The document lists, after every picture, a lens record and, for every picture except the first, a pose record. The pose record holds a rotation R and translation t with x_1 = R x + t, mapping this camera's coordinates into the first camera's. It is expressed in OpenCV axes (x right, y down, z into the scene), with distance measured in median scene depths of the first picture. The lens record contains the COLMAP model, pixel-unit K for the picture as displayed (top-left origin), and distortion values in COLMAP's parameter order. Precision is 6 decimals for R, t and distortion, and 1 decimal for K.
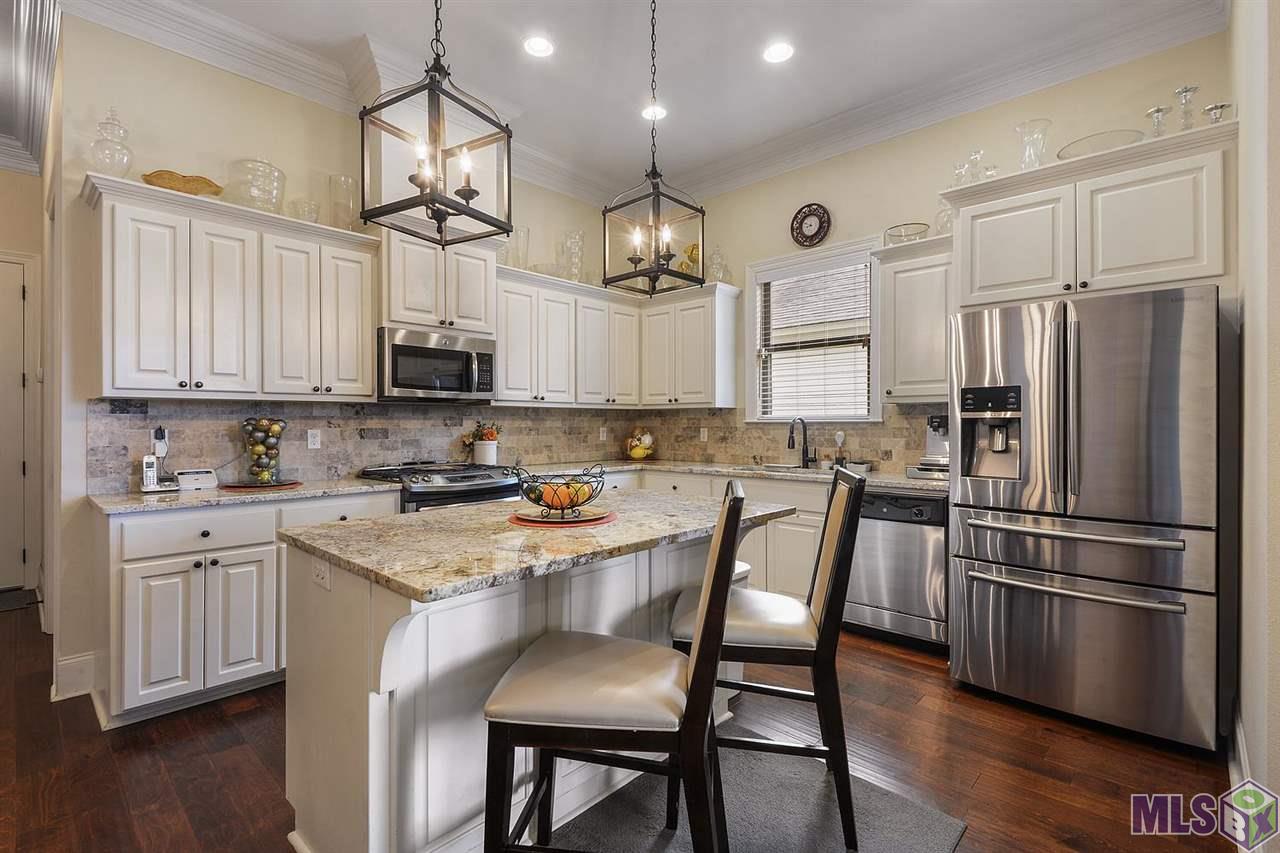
lens RADIAL K [[588.5, 0, 641.6], [0, 588.5, 424.2], [0, 0, 1]] dist [0.010637, -0.001808]
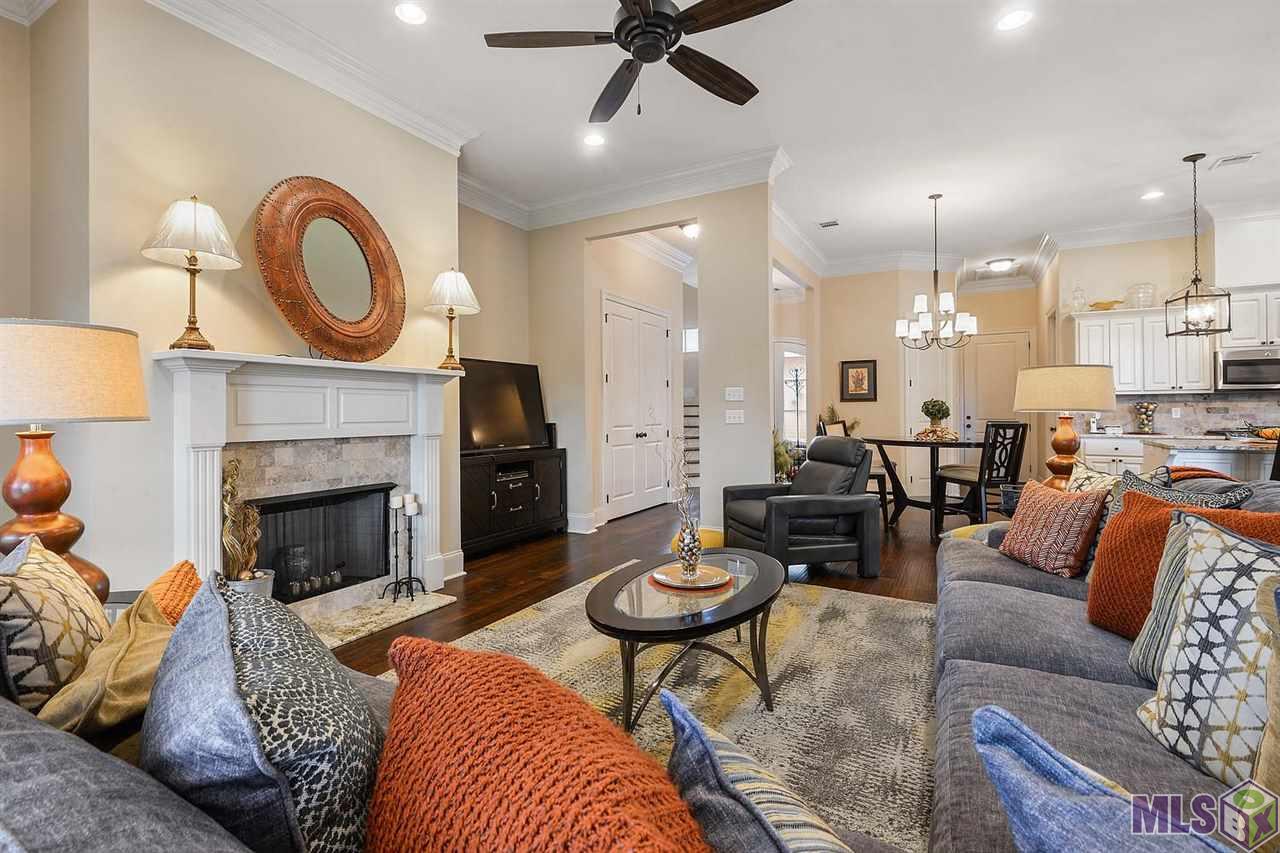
lens RADIAL K [[588.5, 0, 620.1], [0, 588.5, 402.1], [0, 0, 1]] dist [0.010637, -0.001808]
pose [[0.217341, -0.014957, -0.975981, 0.904967], [0.001381, 0.999886, -0.015016, 0.016135], [0.976095, 0.001916, 0.217337, -1.149988]]
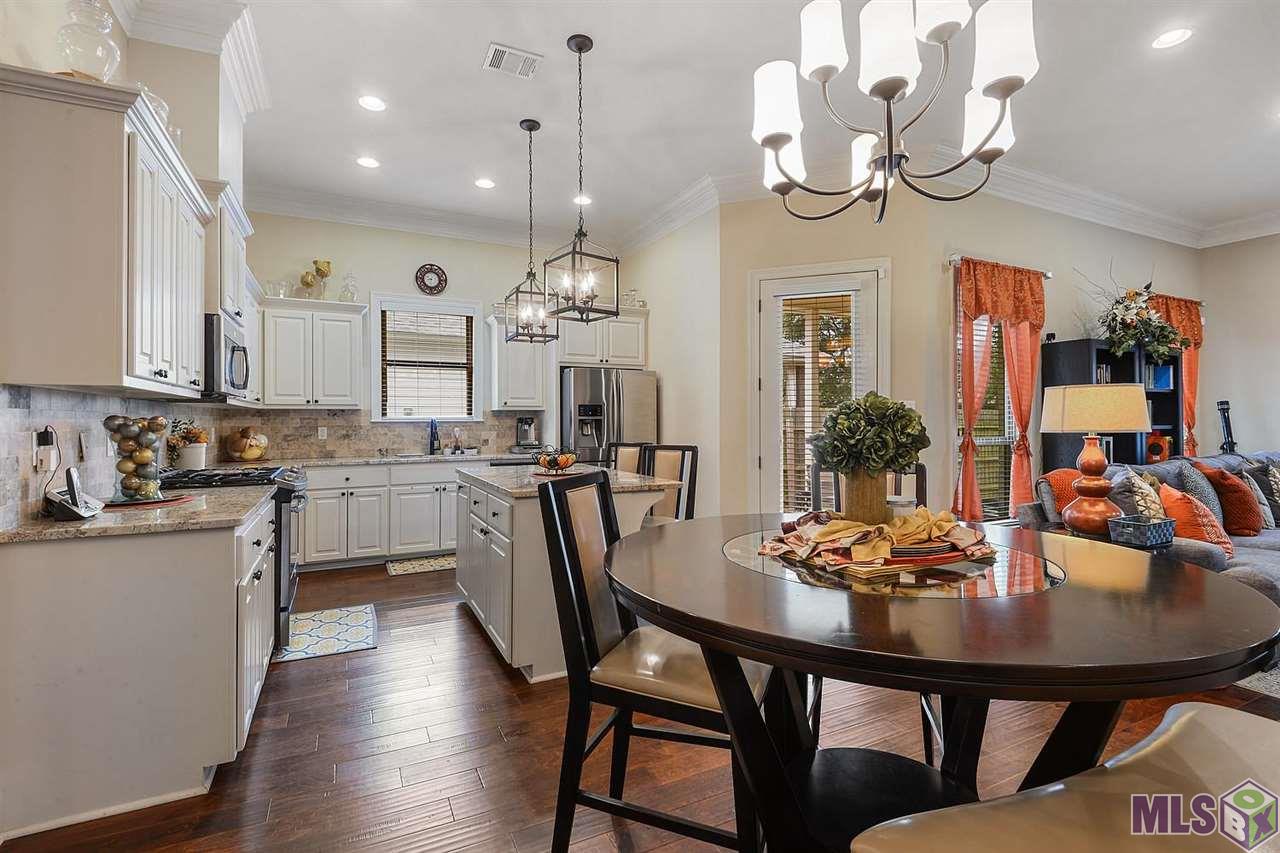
lens RADIAL K [[588.5, 0, 629.6], [0, 588.5, 416.5], [0, 0, 1]] dist [0.010637, -0.001808]
pose [[0.357280, 0.007017, 0.933971, -0.934064], [0.005355, 0.999940, -0.009561, 0.000170], [-0.933982, 0.008417, 0.357221, 0.083383]]
